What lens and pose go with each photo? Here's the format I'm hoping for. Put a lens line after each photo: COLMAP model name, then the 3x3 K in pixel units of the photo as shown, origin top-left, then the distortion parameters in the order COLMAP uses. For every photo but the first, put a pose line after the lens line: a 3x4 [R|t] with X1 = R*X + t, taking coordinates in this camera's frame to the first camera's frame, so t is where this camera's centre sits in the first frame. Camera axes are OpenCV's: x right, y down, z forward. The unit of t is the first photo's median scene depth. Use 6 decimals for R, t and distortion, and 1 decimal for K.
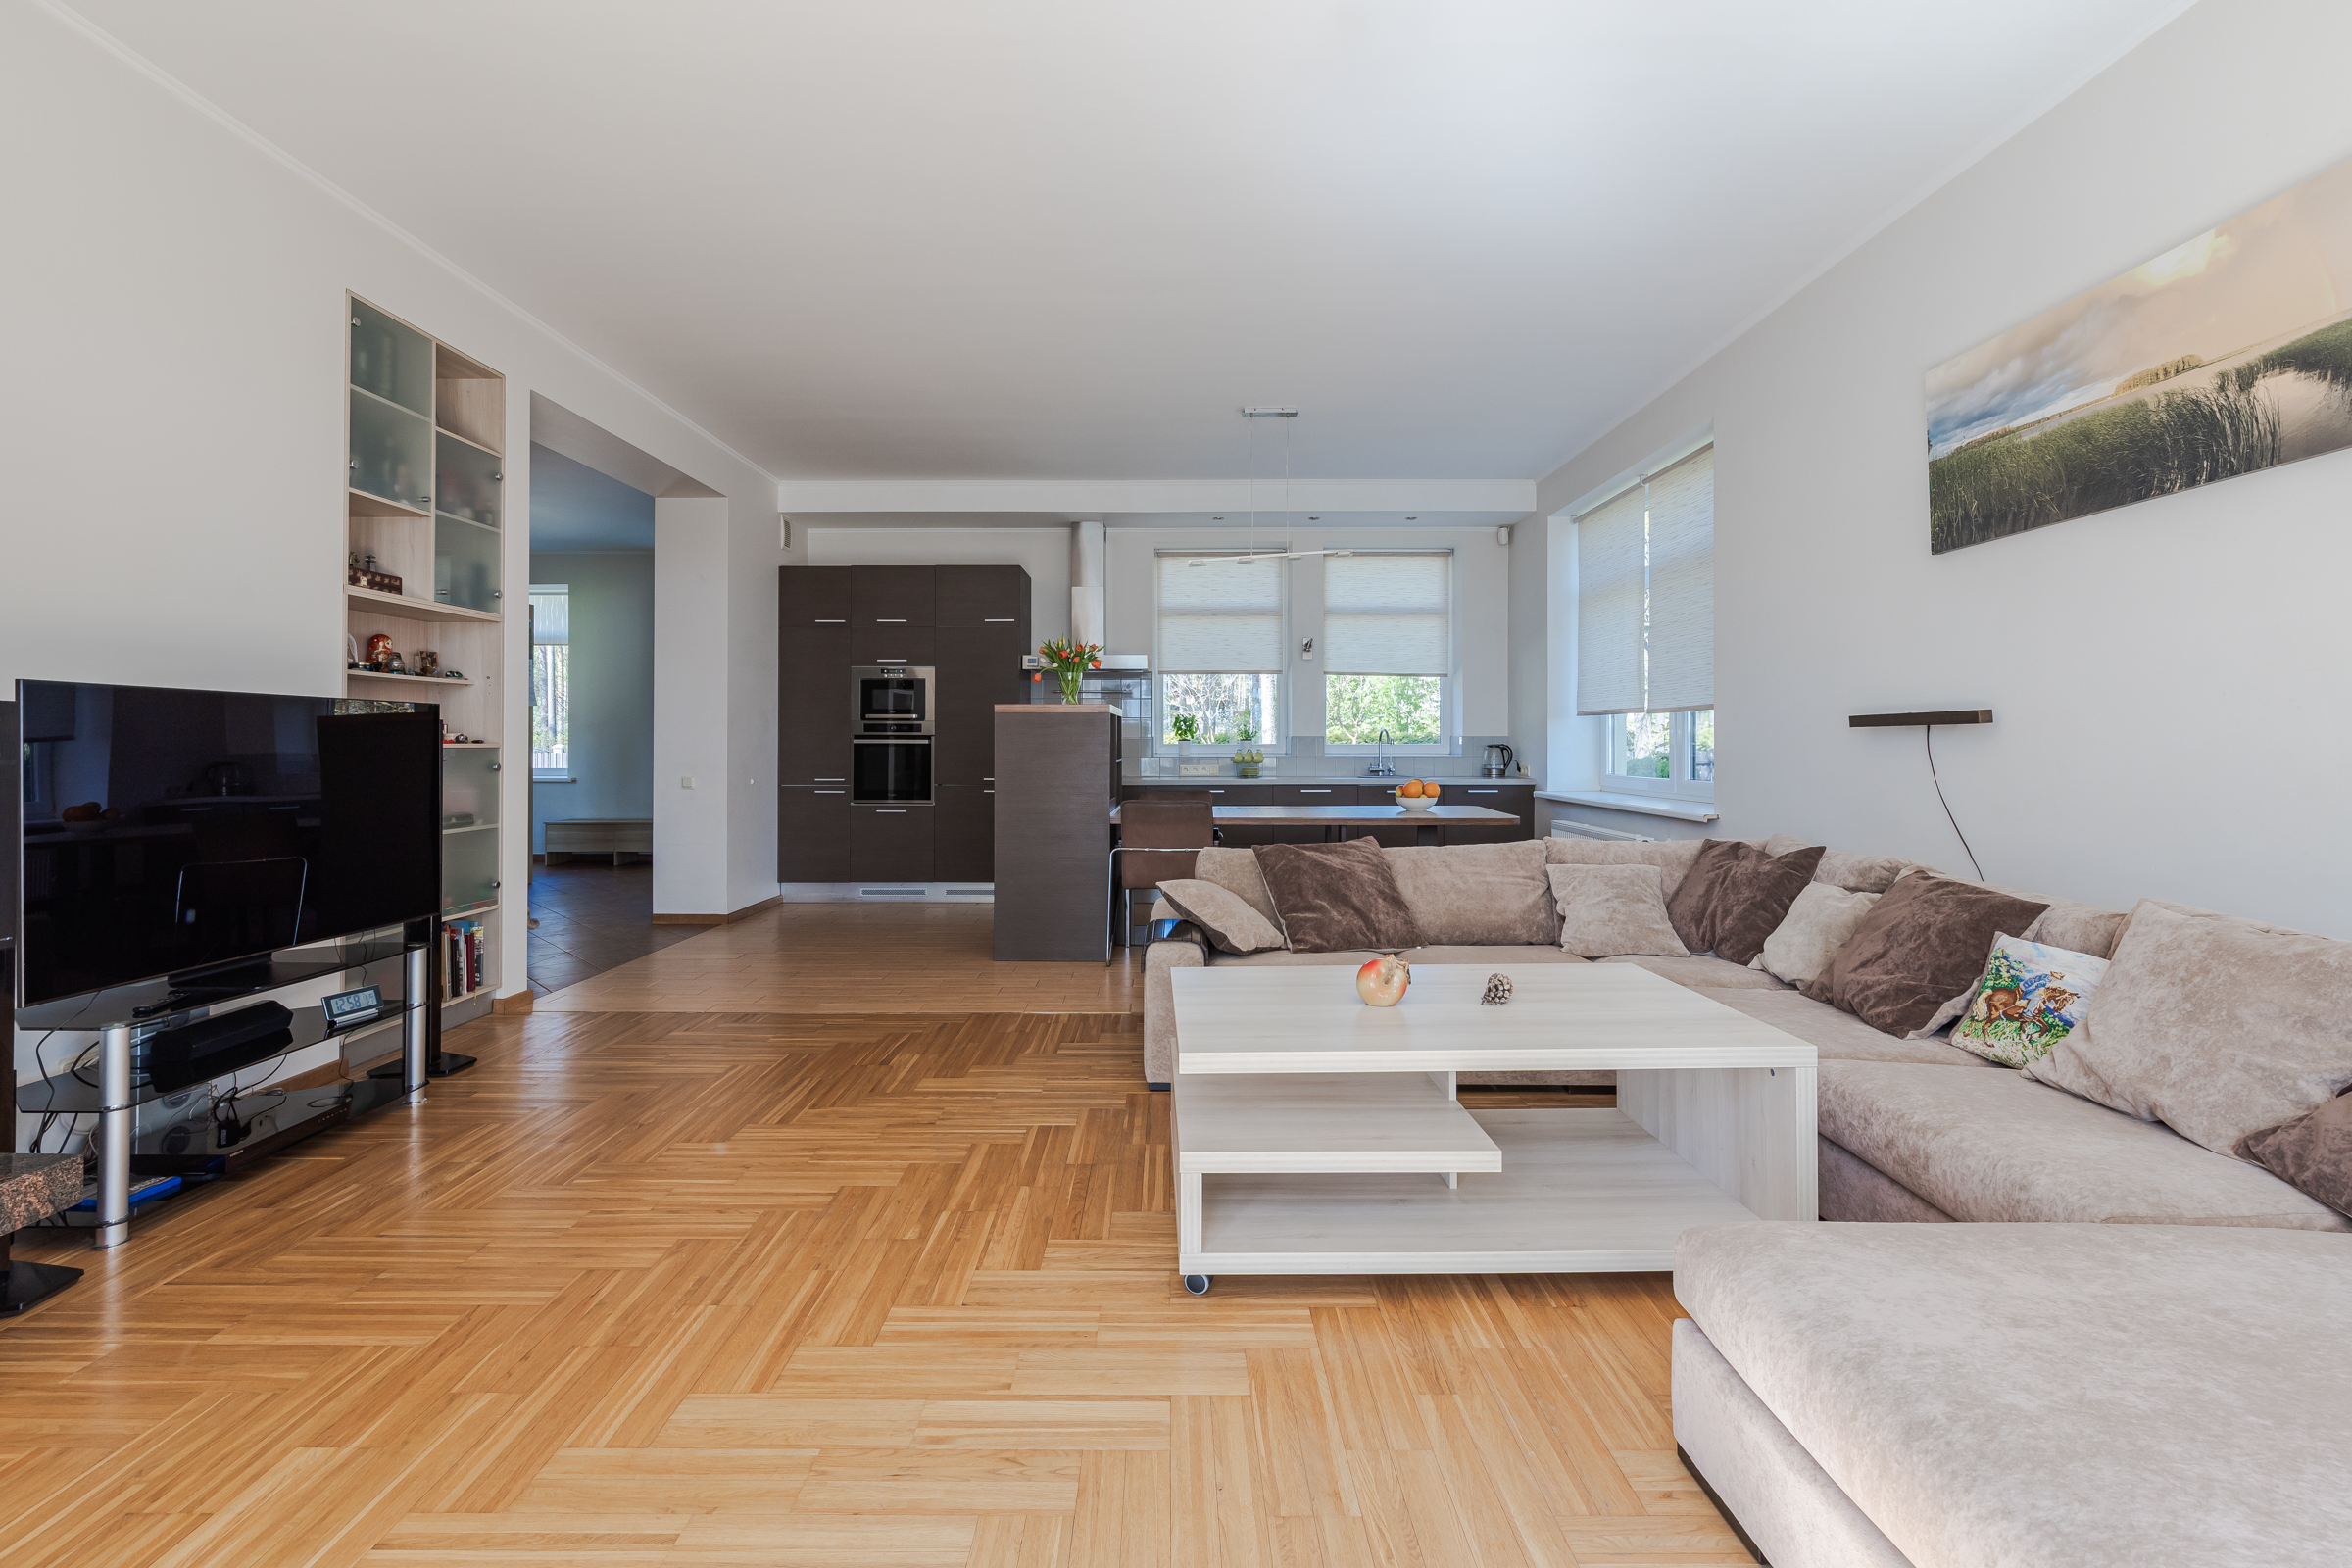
lens RADIAL K [[1027.4, 0, 1167.6], [0, 1027.4, 741.4], [0, 0, 1]] dist [-0.001465, 0.000301]
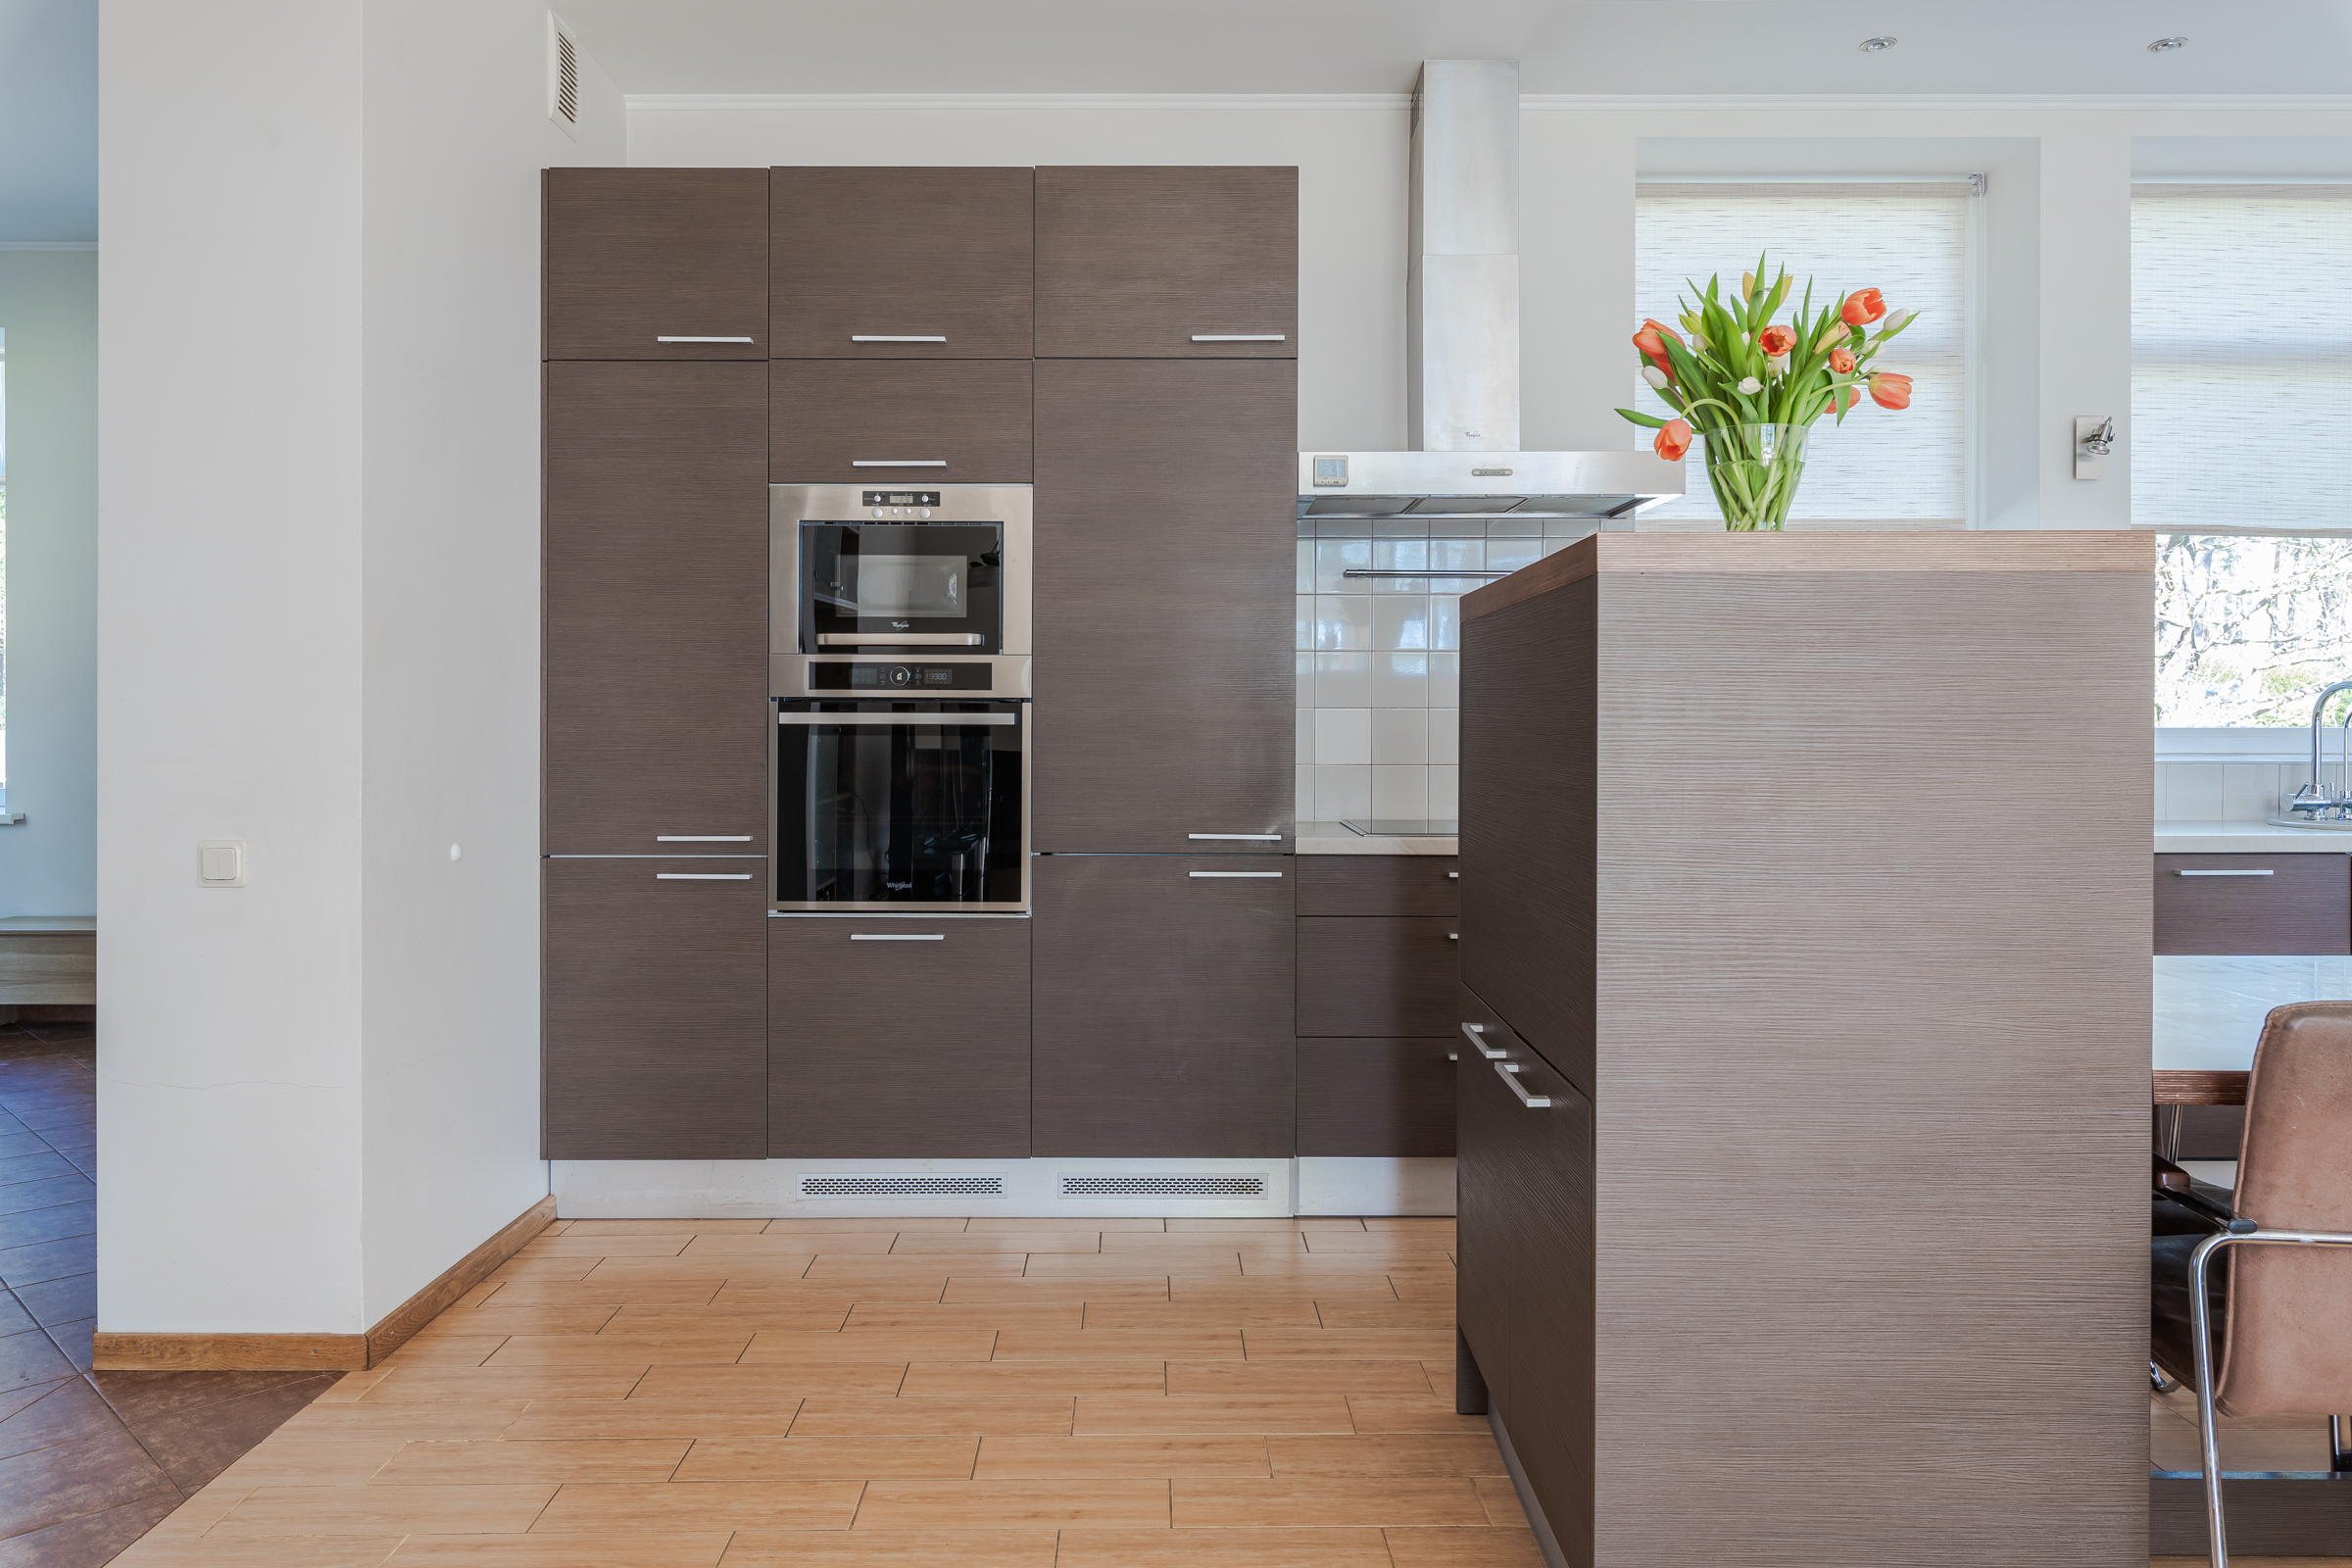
lens RADIAL K [[1626.7, 0, 1199.7], [0, 1626.7, 740.5], [0, 0, 1]] dist [-0.007066, -0.001620]
pose [[0.999598, -0.002605, 0.028247, -0.441885], [0.002268, 0.999926, 0.011936, 0.002708], [-0.028276, -0.011867, 0.999530, 1.146466]]
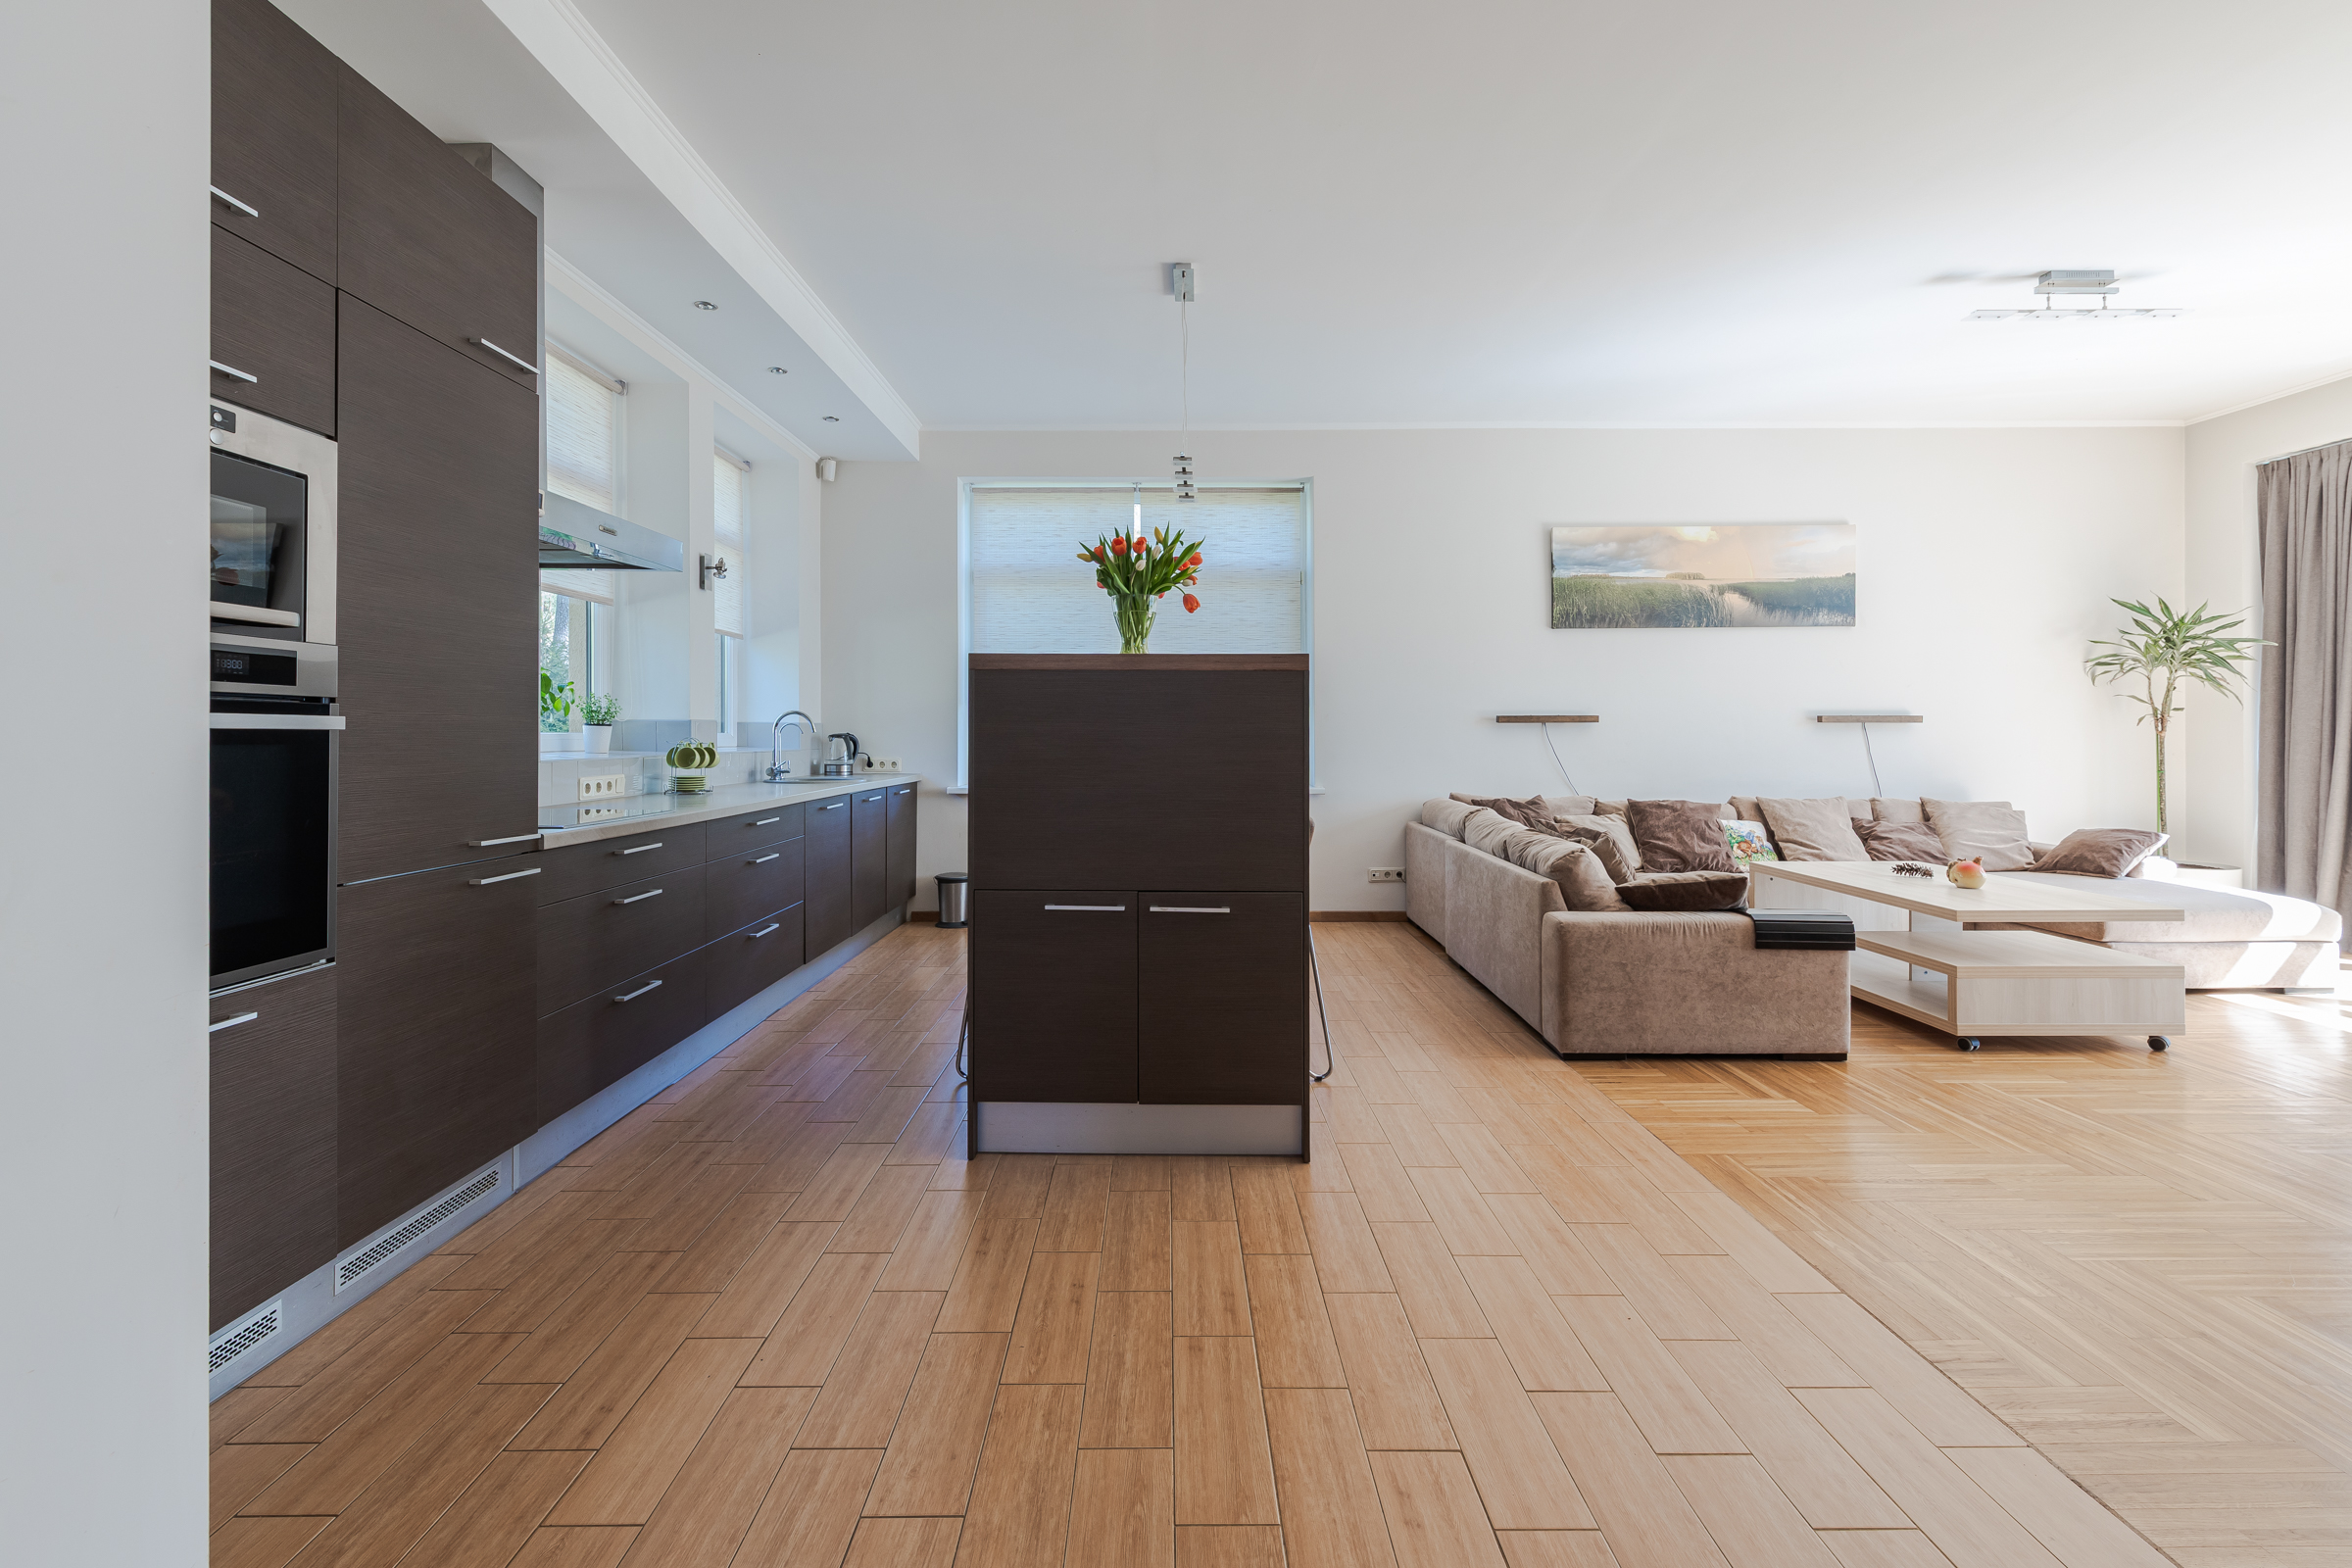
lens RADIAL K [[1027.4, 0, 1142.3], [0, 1027.4, 737.5], [0, 0, 1]] dist [-0.001465, 0.000301]
pose [[0.000624, -0.003232, 0.999995, -1.148606], [-0.002038, 0.999993, 0.003233, 0.006478], [-0.999998, -0.002040, 0.000617, 1.847532]]
